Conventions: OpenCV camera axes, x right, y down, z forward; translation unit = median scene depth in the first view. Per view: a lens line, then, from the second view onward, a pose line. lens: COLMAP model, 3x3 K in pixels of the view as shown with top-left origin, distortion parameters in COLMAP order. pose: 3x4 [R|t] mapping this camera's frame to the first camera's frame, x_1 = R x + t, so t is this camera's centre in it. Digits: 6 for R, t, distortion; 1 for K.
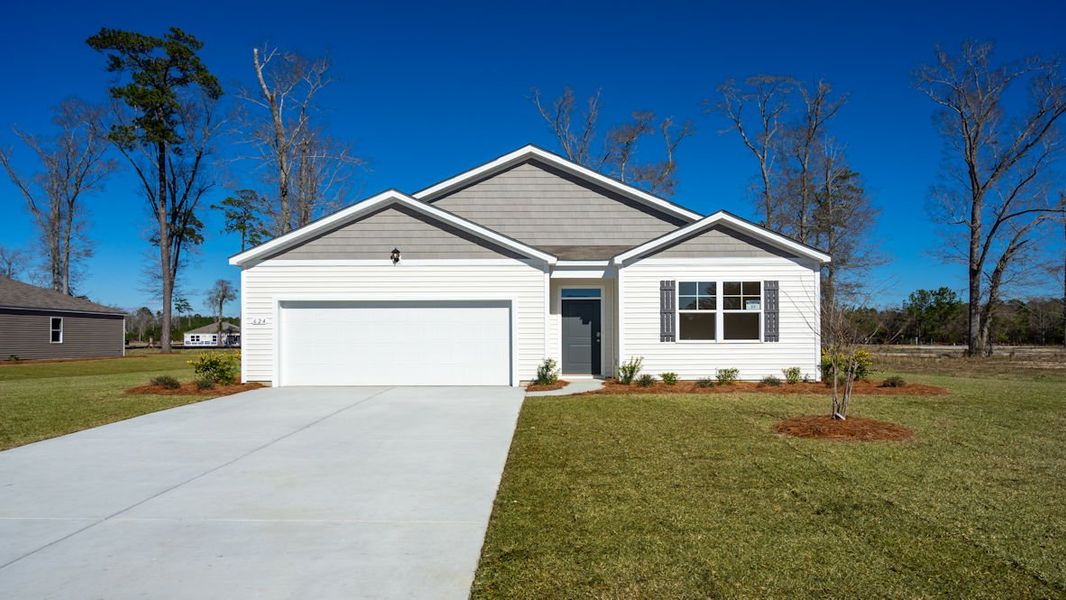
lens RADIAL K [[785.4, 0, 532.9], [0, 785.4, 315.2], [0, 0, 1]] dist [-0.000305, 0.001336]
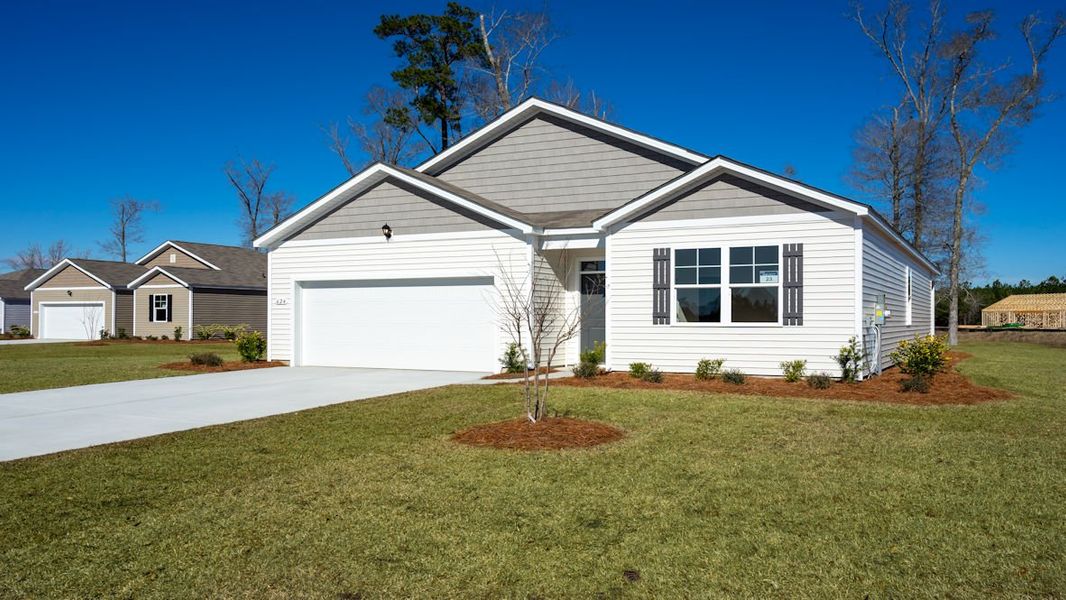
lens RADIAL K [[905.5, 0, 533.0], [0, 905.5, 300.0], [0, 0, 1]] dist [0.003910, 0.000639]
pose [[0.875294, -0.005598, -0.483559, 0.504486], [0.011341, 0.999896, 0.008953, -0.000775], [0.483458, -0.013320, 0.875266, 0.122819]]
